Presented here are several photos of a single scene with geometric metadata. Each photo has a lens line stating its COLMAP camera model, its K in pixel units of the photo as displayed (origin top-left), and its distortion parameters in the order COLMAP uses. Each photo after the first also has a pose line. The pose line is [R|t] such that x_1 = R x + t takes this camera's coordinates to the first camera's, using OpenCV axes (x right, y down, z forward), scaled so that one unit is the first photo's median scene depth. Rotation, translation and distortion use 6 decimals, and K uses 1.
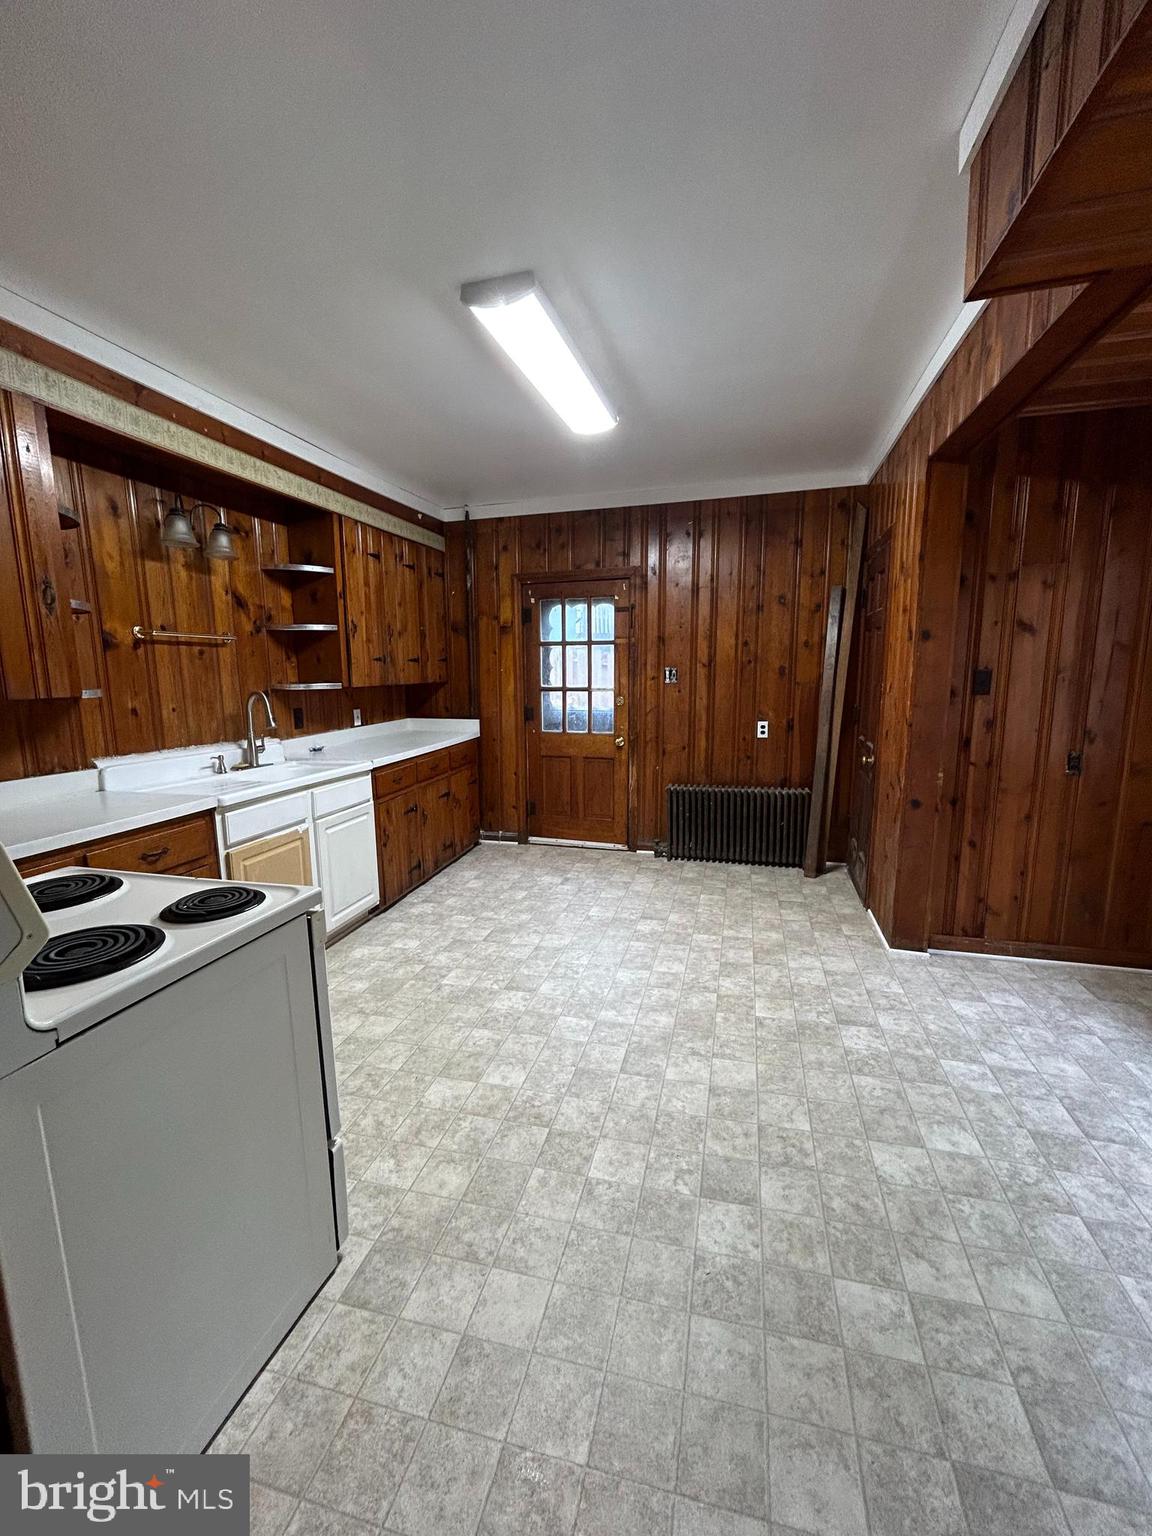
lens RADIAL K [[618.6, 0, 576.0], [0, 618.6, 768.0], [0, 0, 1]] dist [0.002818, 0.000217]
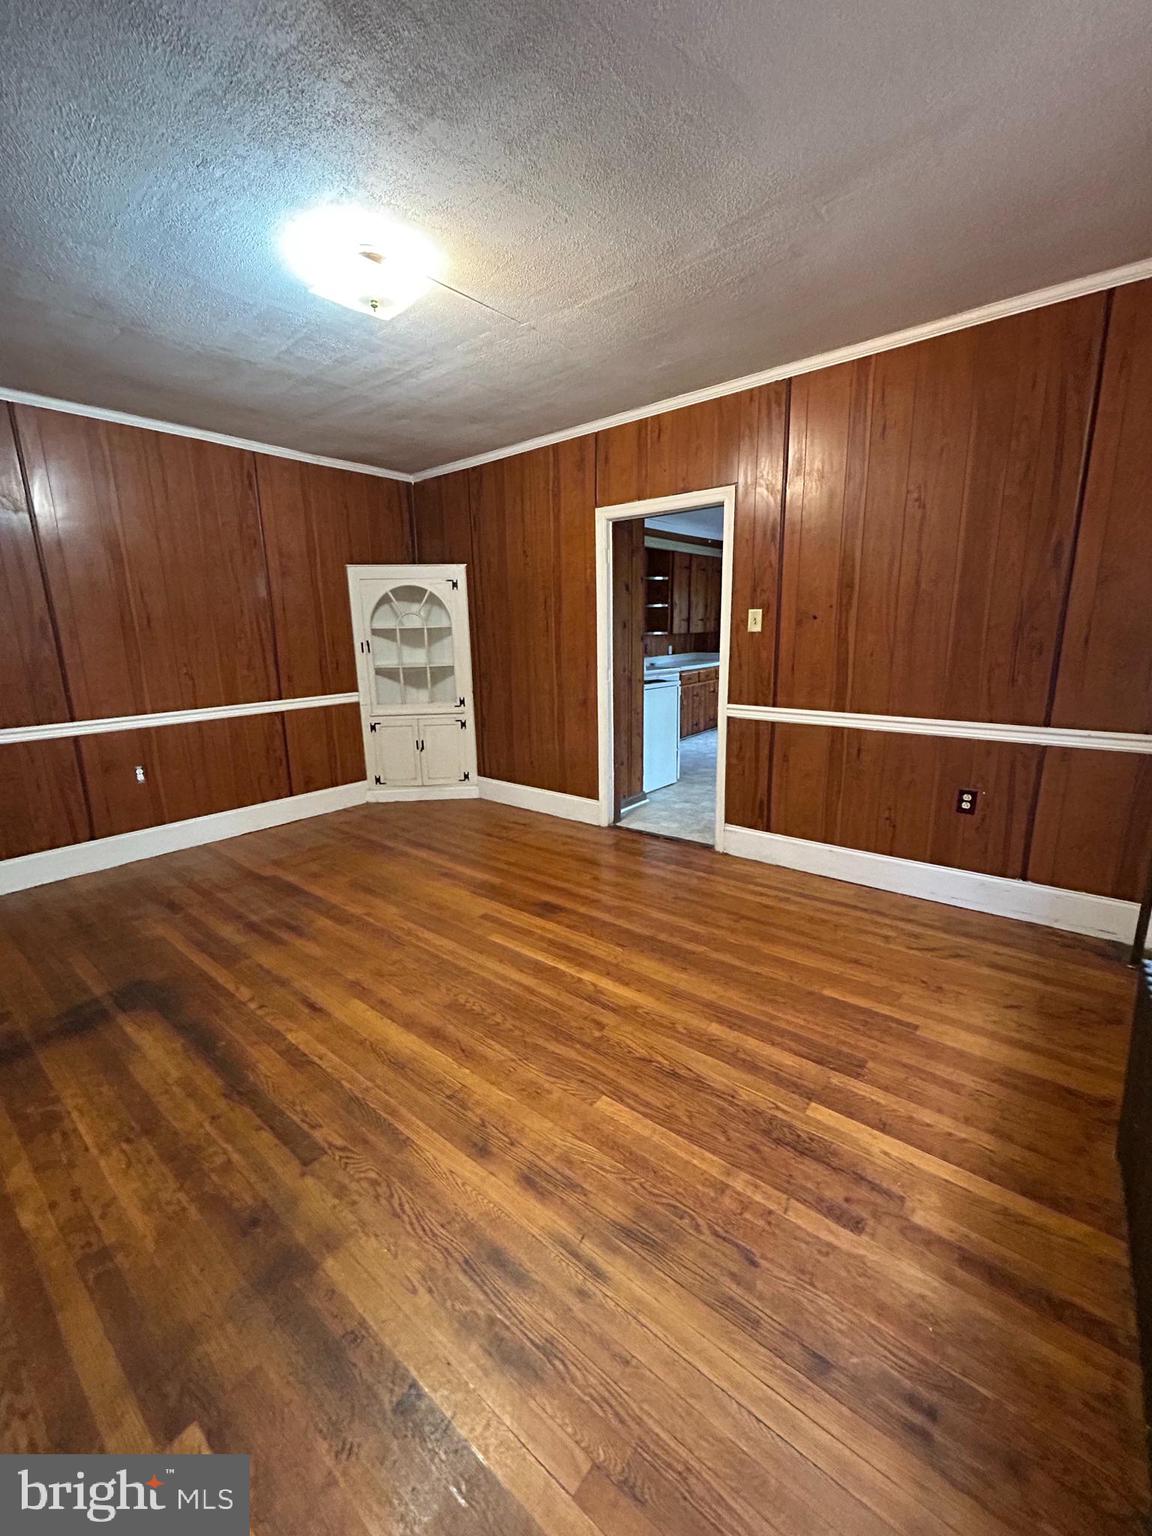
lens RADIAL K [[618.6, 0, 576.0], [0, 618.6, 768.0], [0, 0, 1]] dist [0.002818, 0.000217]
pose [[0.917931, 0.081036, -0.388375, 0.083901], [-0.052890, 0.995175, 0.082642, 0.072899], [0.393198, -0.055318, 0.917788, -0.476203]]
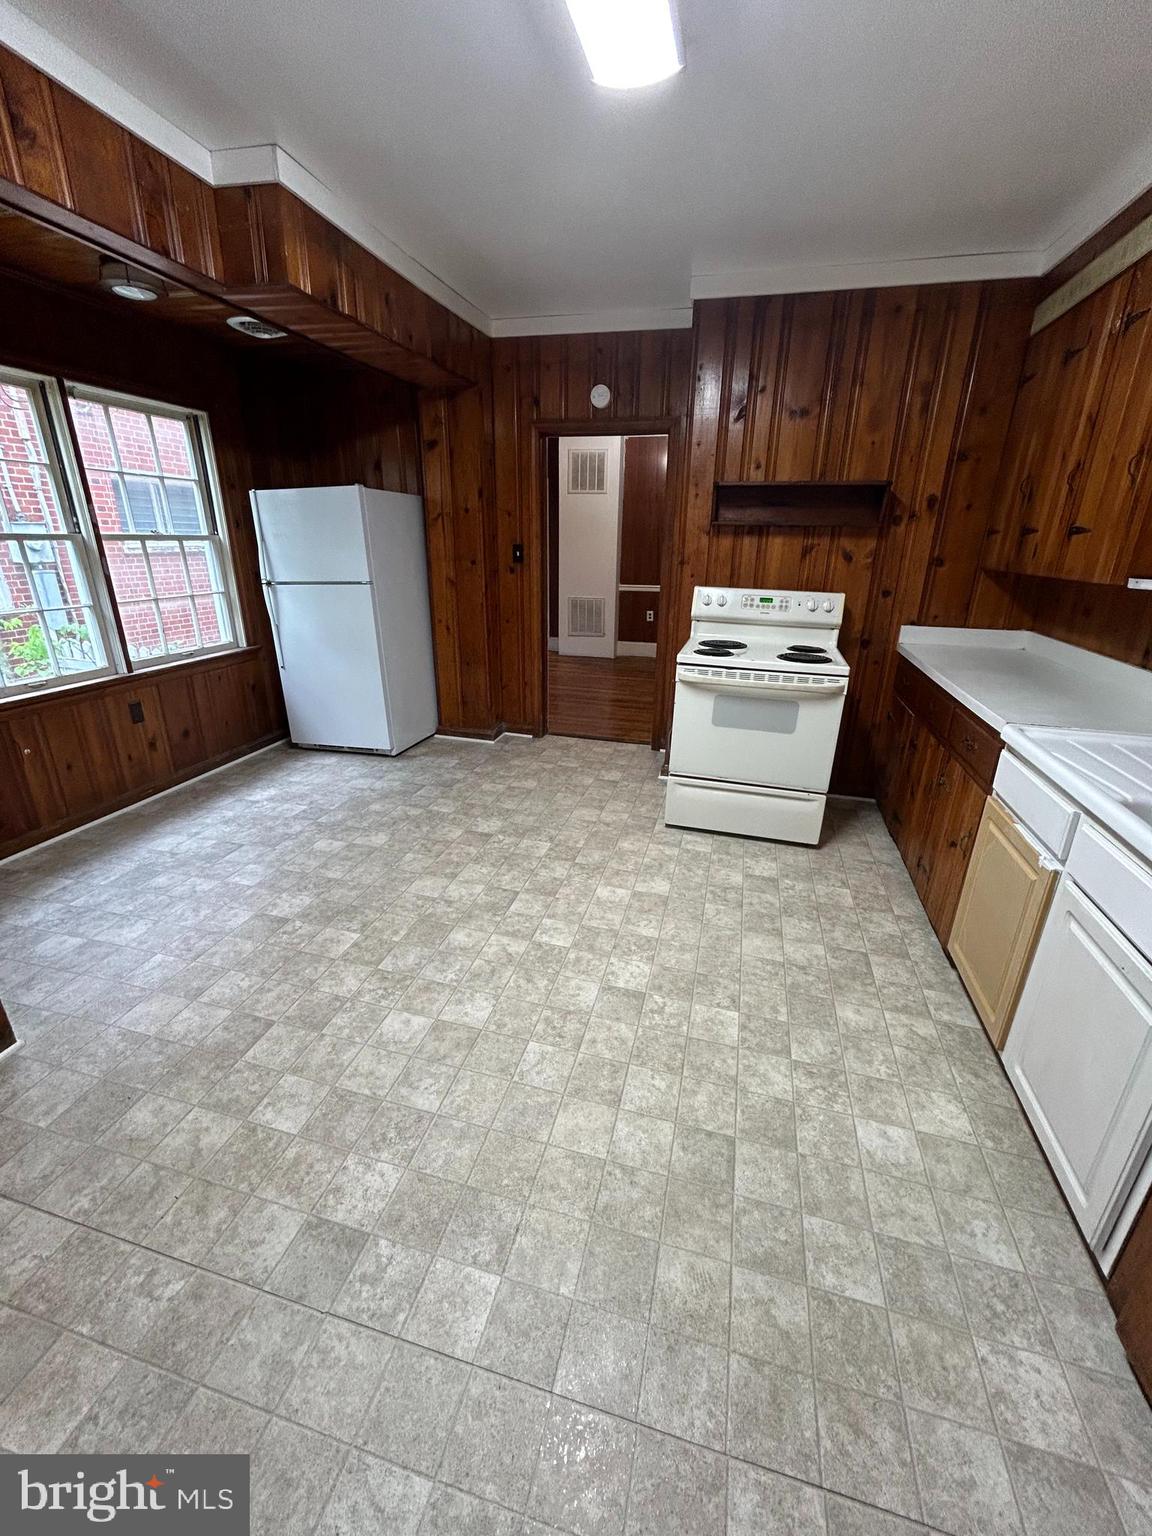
lens RADIAL K [[618.6, 0, 576.0], [0, 618.6, 768.0], [0, 0, 1]] dist [0.002818, 0.000217]
pose [[-0.999983, -0.004873, -0.003064, -0.032100], [-0.005750, 0.869415, 0.494050, -0.291354], [0.000256, 0.494059, -0.869428, 1.728808]]
